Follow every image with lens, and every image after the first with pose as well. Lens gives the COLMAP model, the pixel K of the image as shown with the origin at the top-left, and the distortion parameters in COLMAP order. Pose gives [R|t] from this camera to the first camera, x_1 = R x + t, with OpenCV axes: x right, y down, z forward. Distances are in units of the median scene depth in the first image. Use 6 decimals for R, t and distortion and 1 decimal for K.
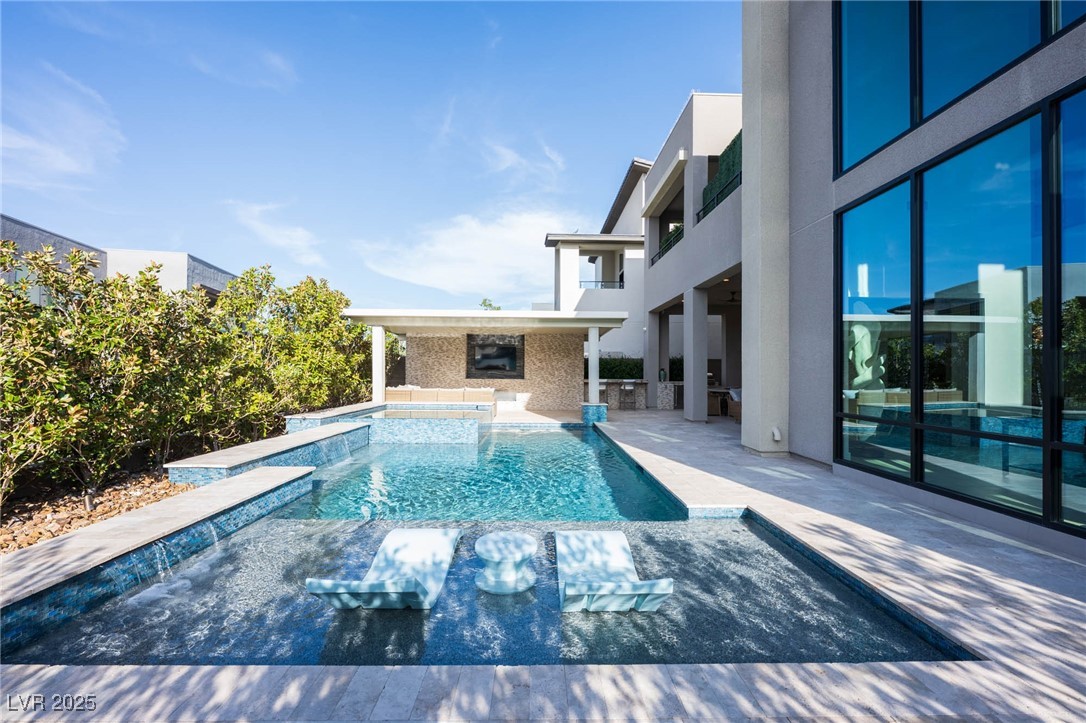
lens RADIAL K [[439.0, 0, 545.2], [0, 439.0, 366.9], [0, 0, 1]] dist [-0.000618, -0.000043]
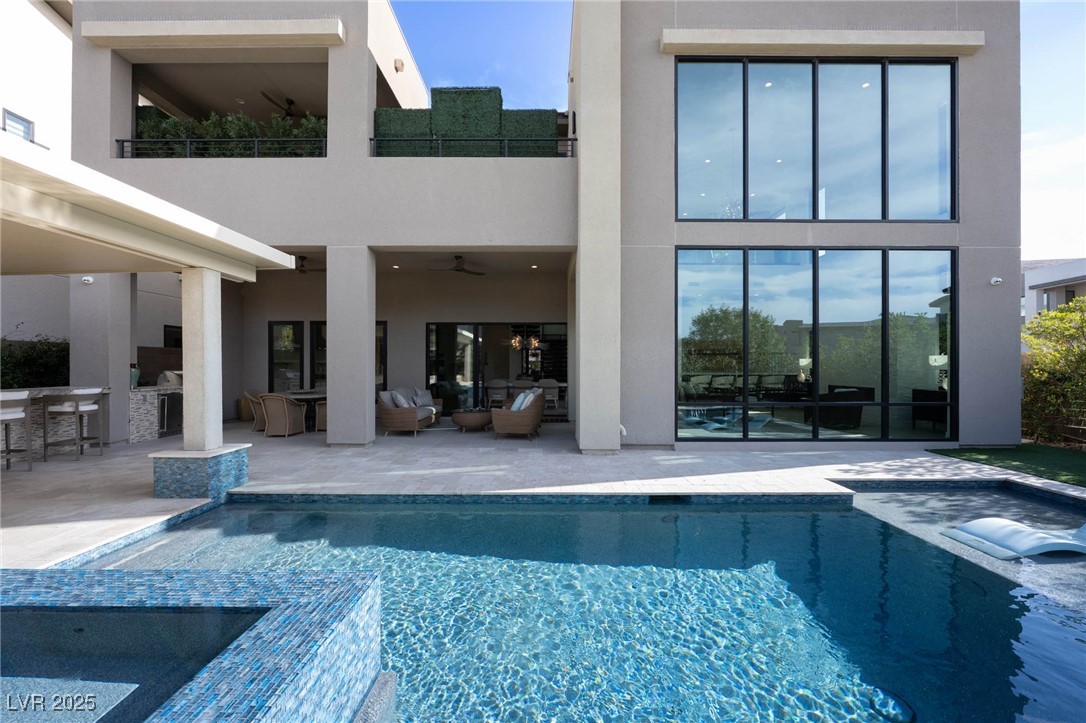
lens RADIAL K [[439.0, 0, 544.7], [0, 439.0, 362.9], [0, 0, 1]] dist [-0.000618, -0.000043]
pose [[0.014051, -0.003464, 0.999895, -0.318951], [-0.011133, 0.999931, 0.003621, -0.005349], [-0.999839, -0.011182, 0.014011, 0.685324]]
